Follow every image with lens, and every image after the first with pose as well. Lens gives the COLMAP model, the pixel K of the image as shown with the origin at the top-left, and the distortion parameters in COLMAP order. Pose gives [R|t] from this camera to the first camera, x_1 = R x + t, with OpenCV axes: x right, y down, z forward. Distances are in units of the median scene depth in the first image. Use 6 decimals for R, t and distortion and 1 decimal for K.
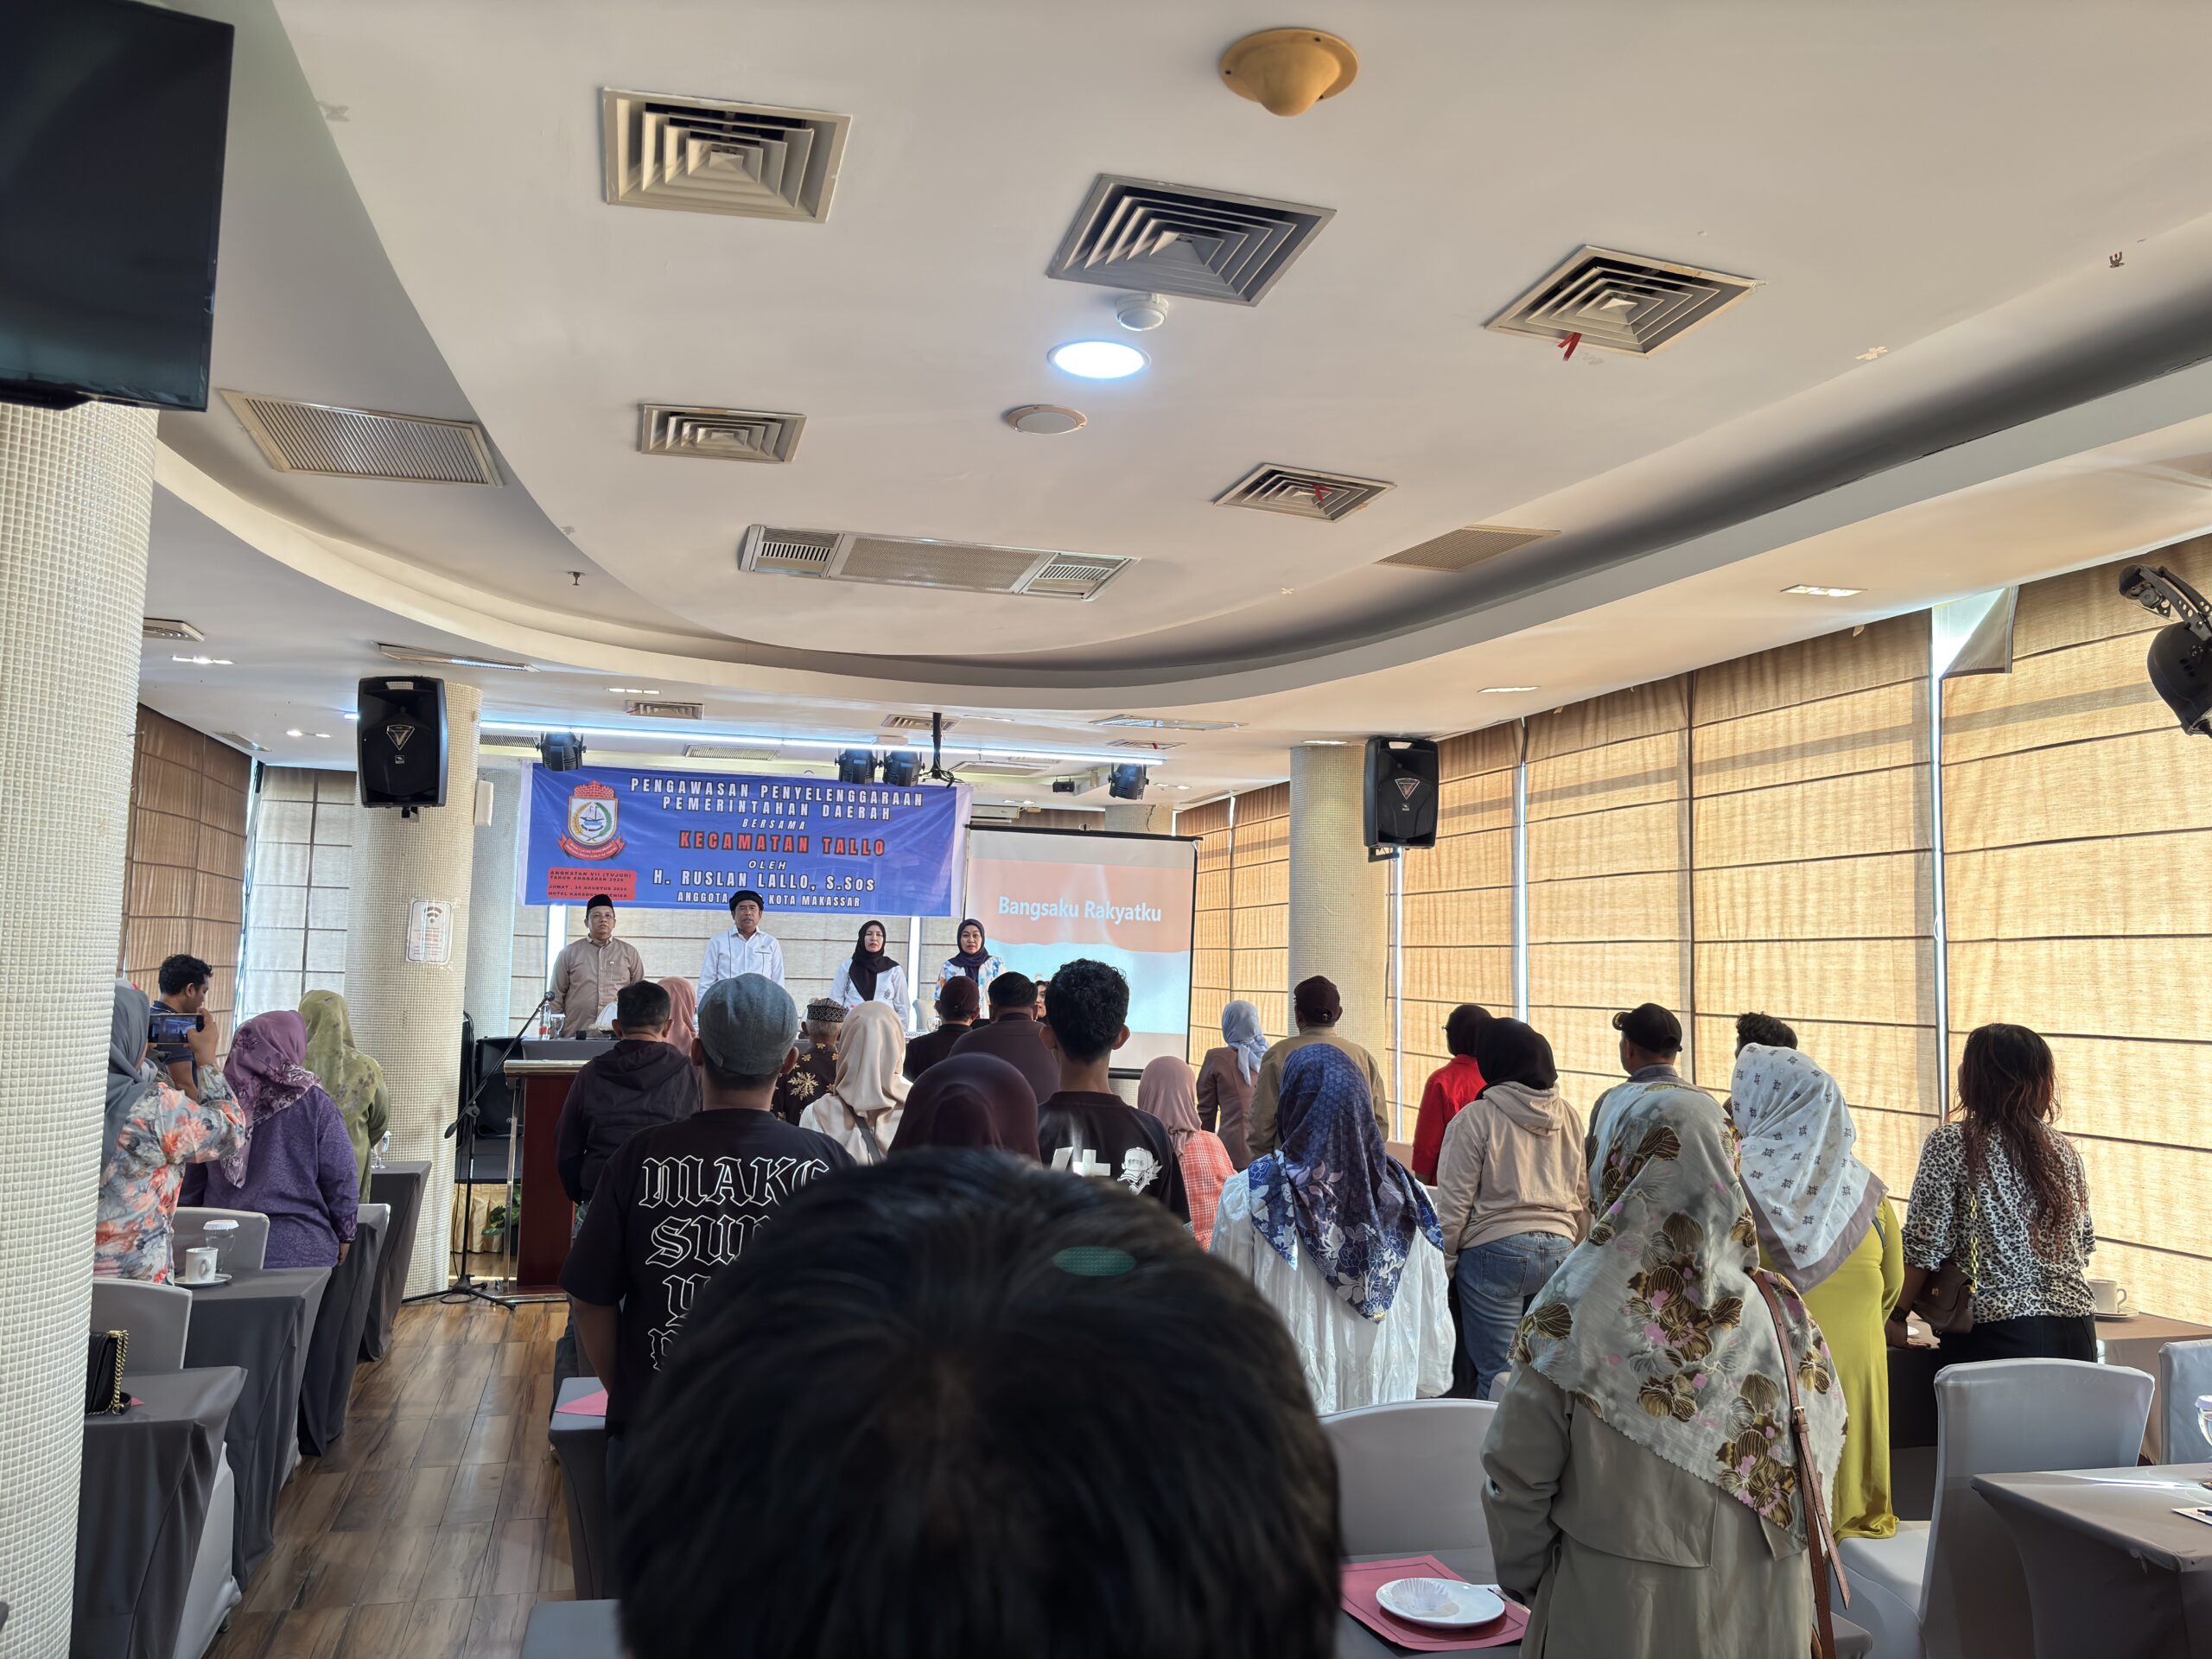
lens RADIAL K [[1650.7, 0, 1118.4], [0, 1650.7, 837.1], [0, 0, 1]] dist [0.196251, -0.491401]
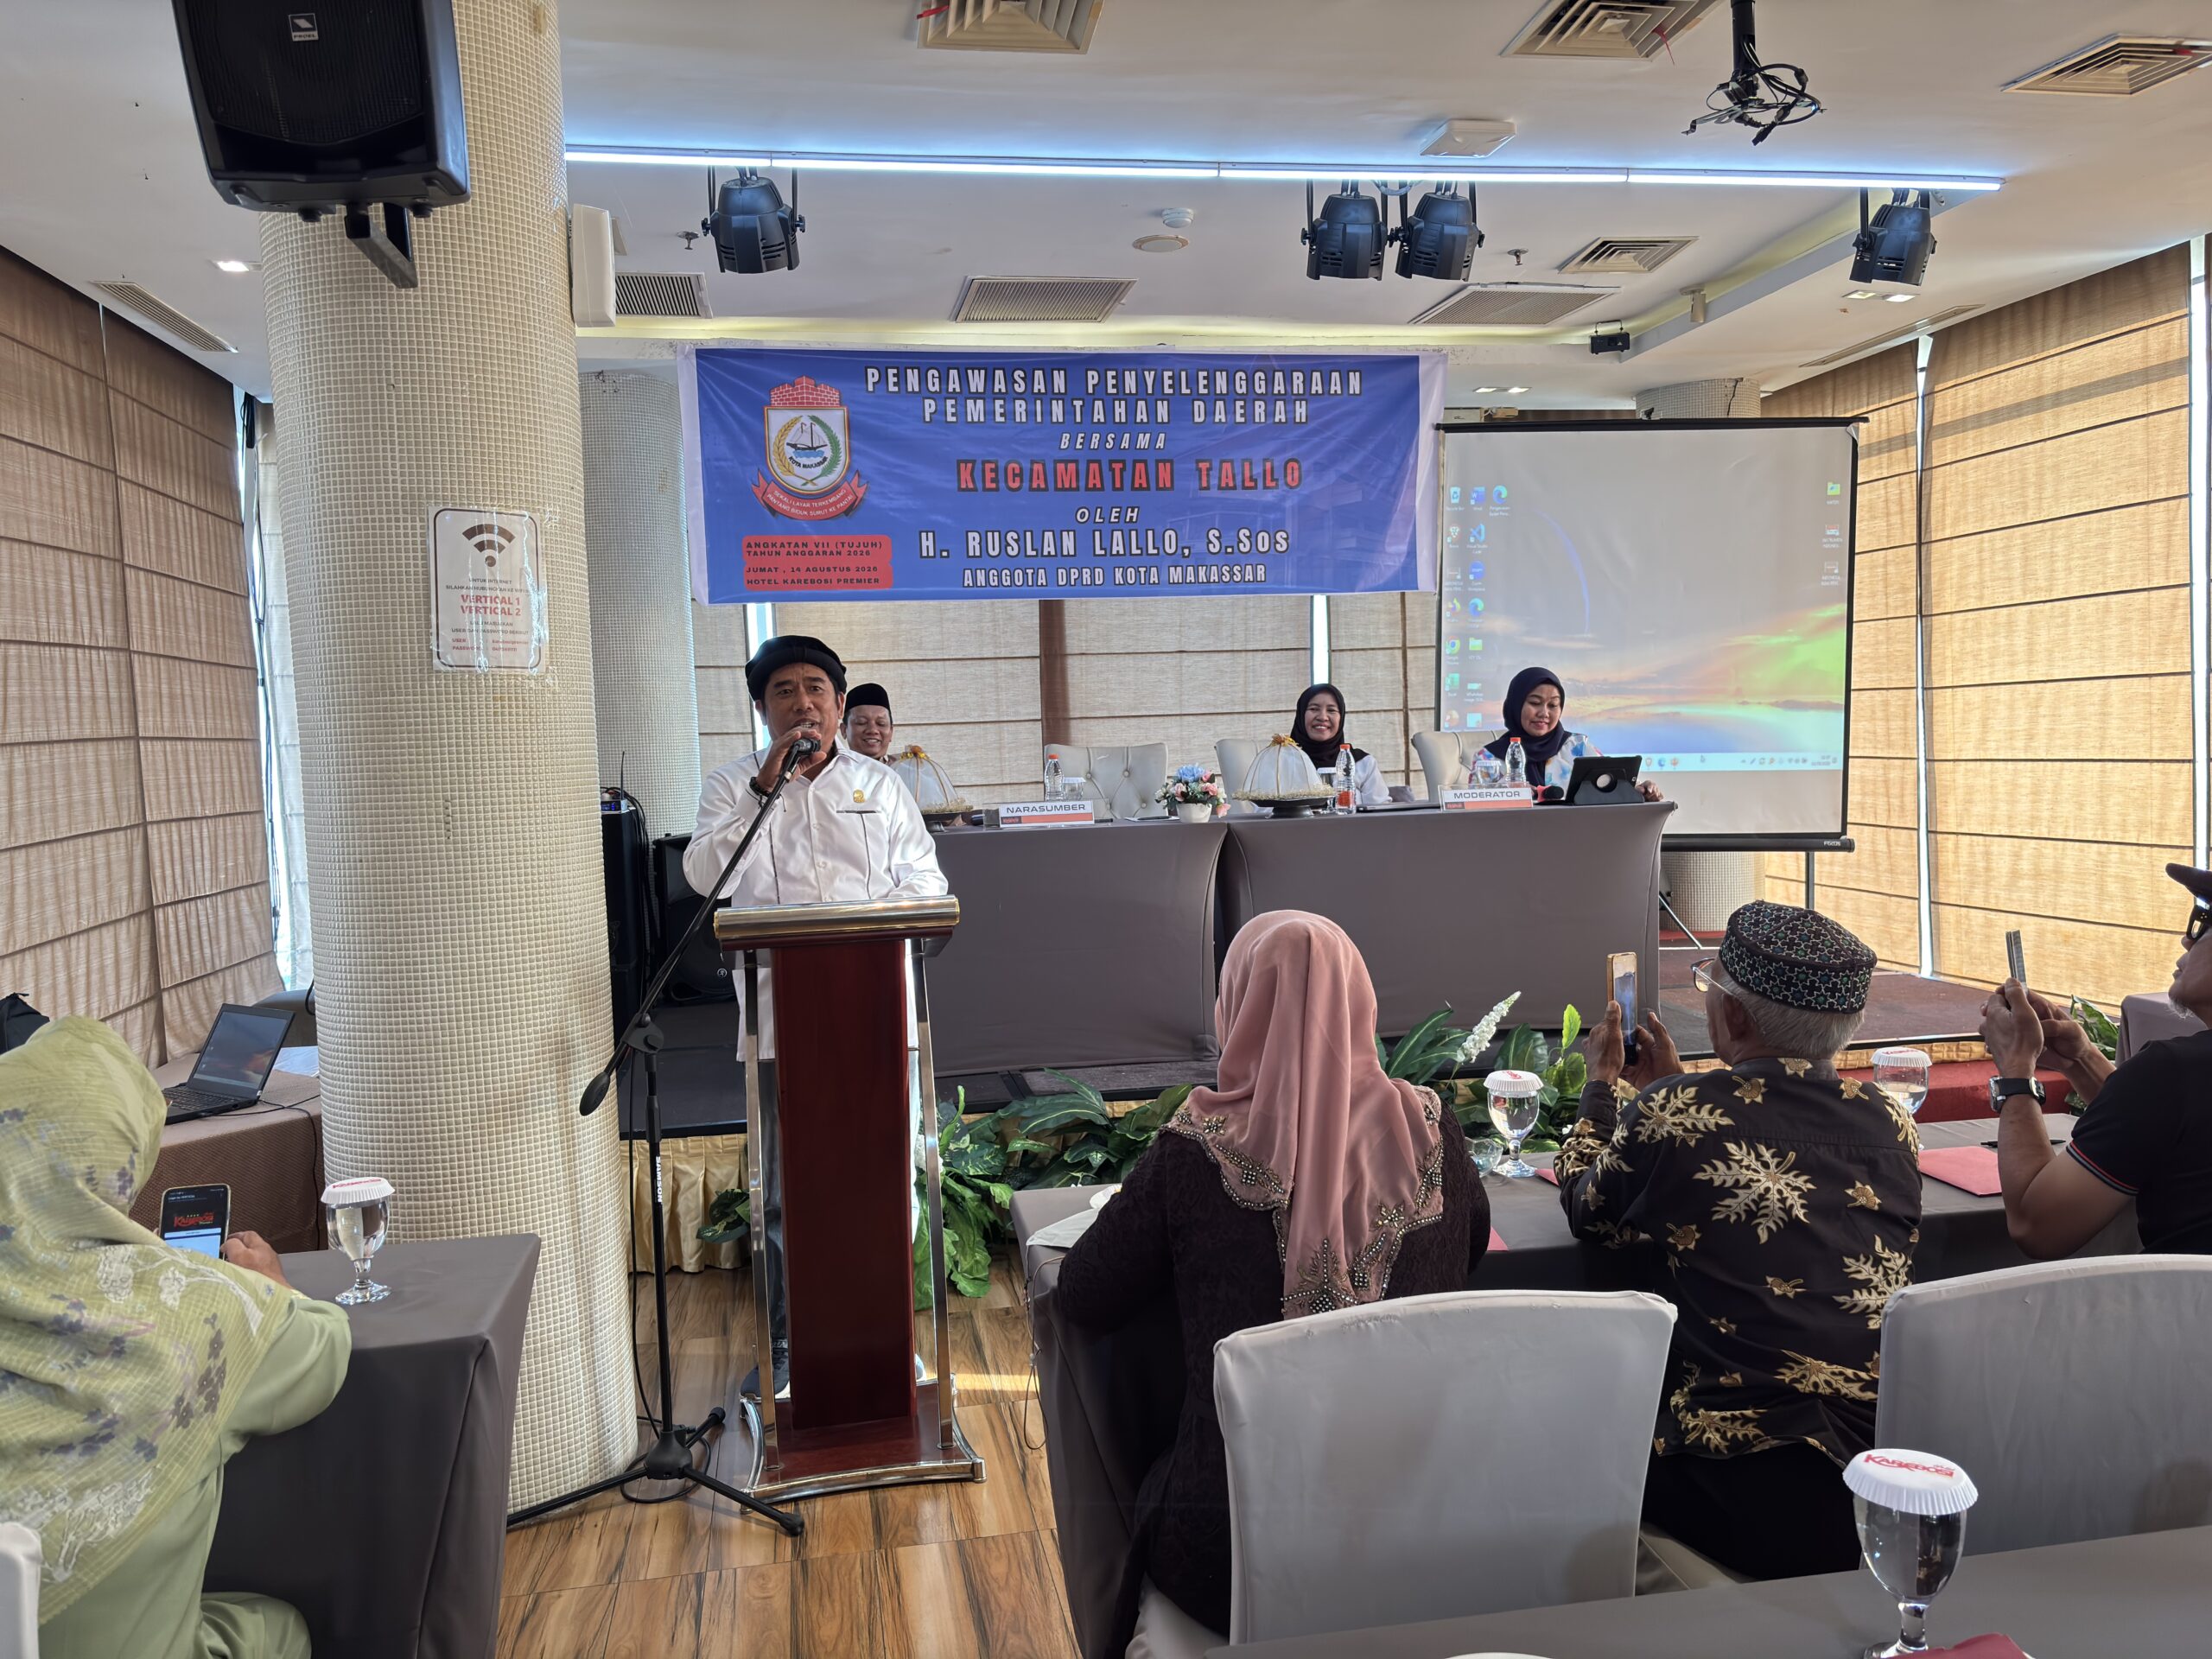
lens RADIAL K [[1699.4, 0, 1117.9], [0, 1699.4, 832.9], [0, 0, 1]] dist [0.151765, -0.272395]
pose [[0.993176, -0.050069, -0.105331, -0.153377], [0.064743, 0.987910, 0.140864, 0.042631], [0.097004, -0.146722, 0.984410, 0.414900]]
